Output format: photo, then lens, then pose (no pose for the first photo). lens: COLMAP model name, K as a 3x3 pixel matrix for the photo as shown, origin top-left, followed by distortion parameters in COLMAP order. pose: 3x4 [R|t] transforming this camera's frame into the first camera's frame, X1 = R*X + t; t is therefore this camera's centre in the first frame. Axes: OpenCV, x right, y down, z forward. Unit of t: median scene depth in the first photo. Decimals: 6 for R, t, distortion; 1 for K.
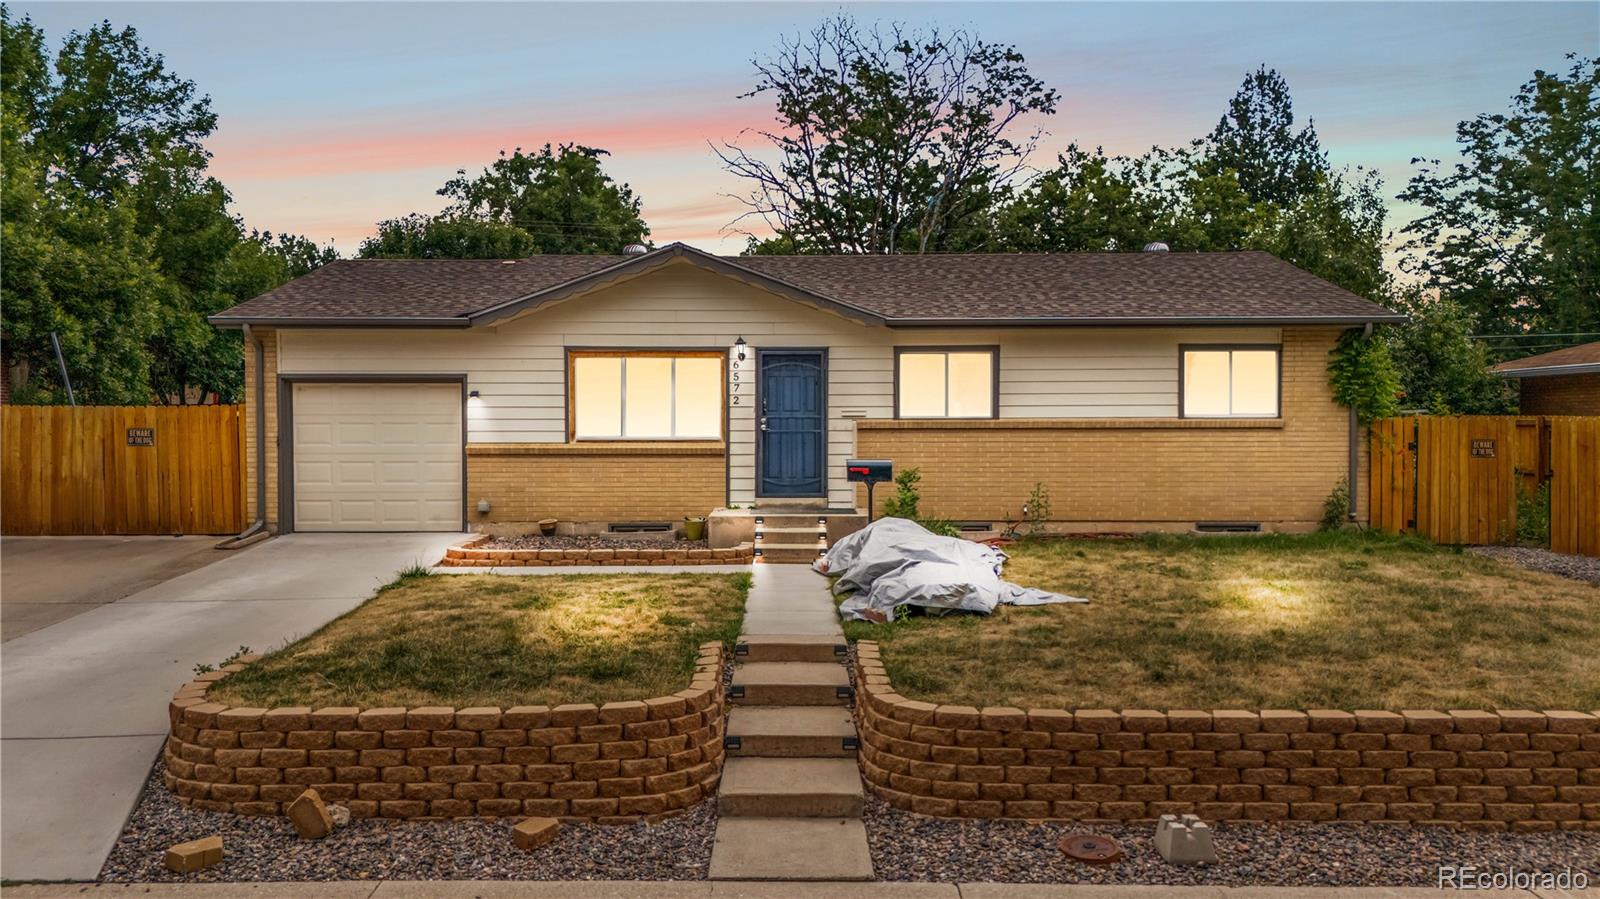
lens RADIAL K [[1180.3, 0, 804.2], [0, 1180.3, 459.0], [0, 0, 1]] dist [0.086116, -0.093813]
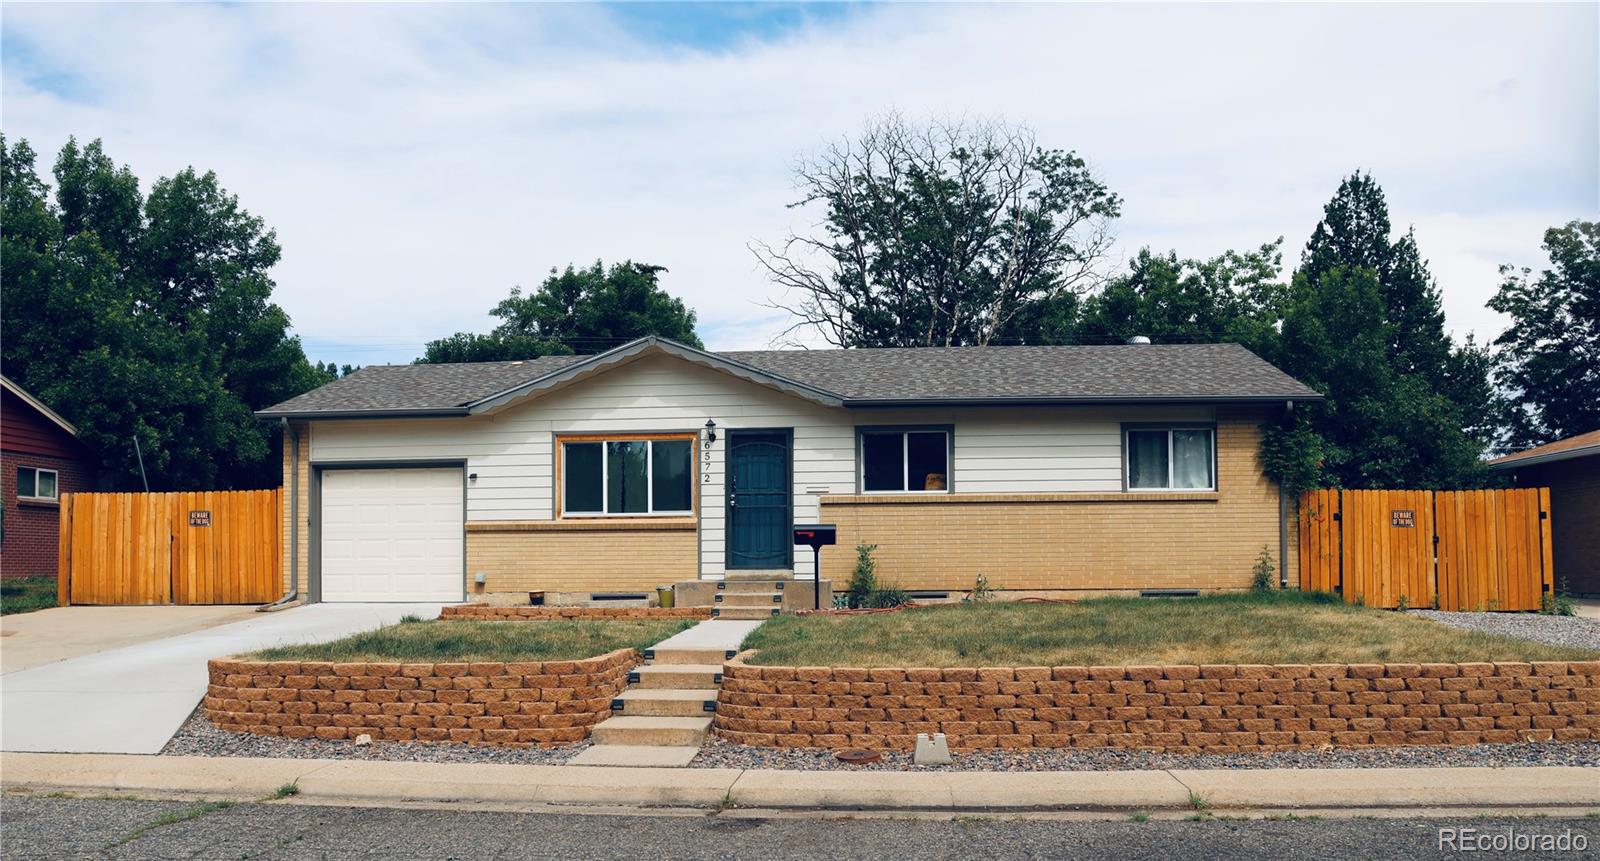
lens RADIAL K [[1348.8, 0, 796.3], [0, 1348.8, 546.9], [0, 0, 1]] dist [-0.160968, 0.118328]
pose [[0.996355, -0.006242, -0.085070, 0.064733], [0.002177, 0.998855, -0.047793, 0.036400], [0.085270, 0.047433, 0.995228, -0.105231]]
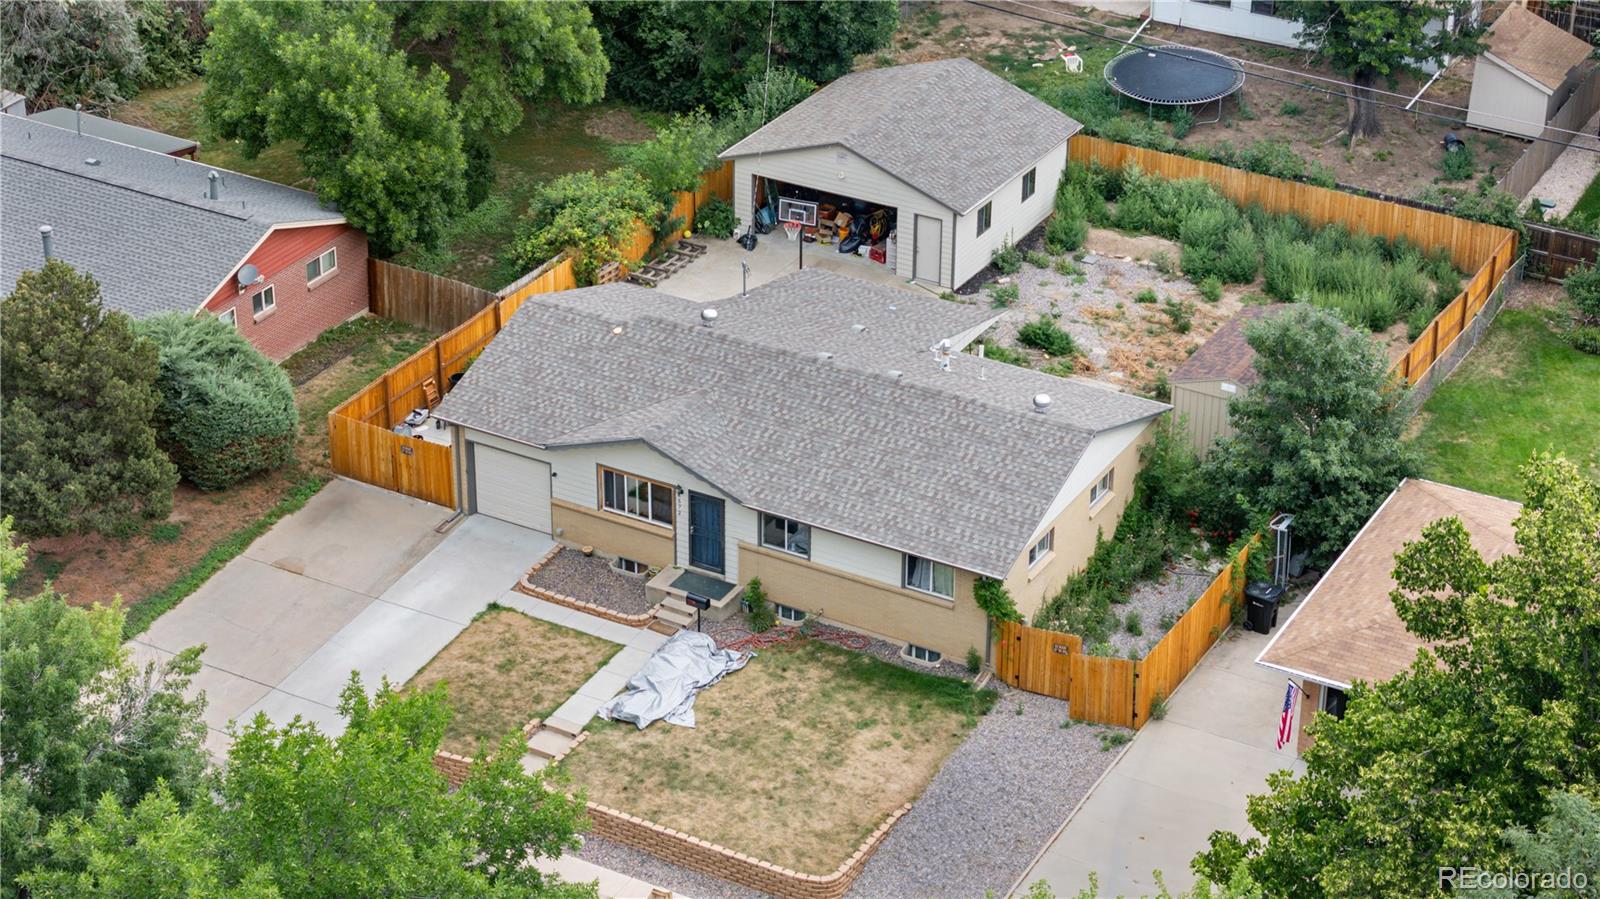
lens RADIAL K [[3059.3, 0, 800.0], [0, 3059.3, 449.5], [0, 0, 1]] dist [-0.008557, -0.000294]
pose [[0.872660, 0.238483, -0.426134, 1.029909], [-0.021964, 0.890924, 0.453621, -1.125941], [0.487834, -0.386497, 0.782712, -1.242837]]
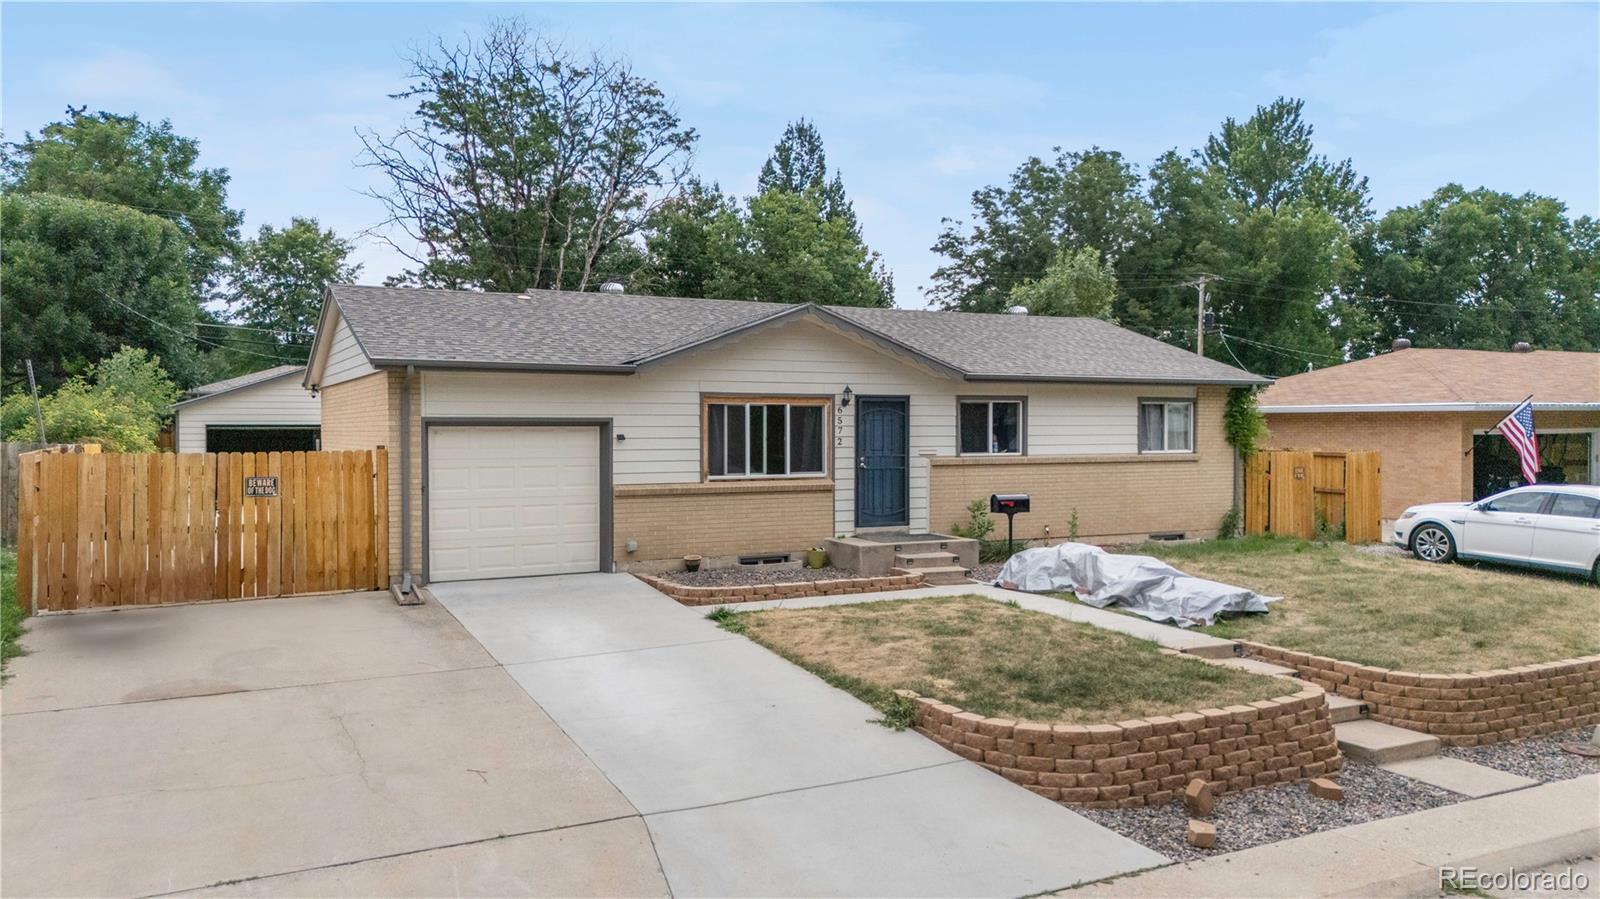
lens RADIAL K [[1180.3, 0, 804.2], [0, 1180.3, 459.0], [0, 0, 1]] dist [0.086116, -0.093813]
pose [[0.885964, -0.012009, 0.463599, -0.313545], [0.013099, 0.999914, 0.000869, -0.017793], [-0.463569, 0.005303, 0.886045, 0.010020]]
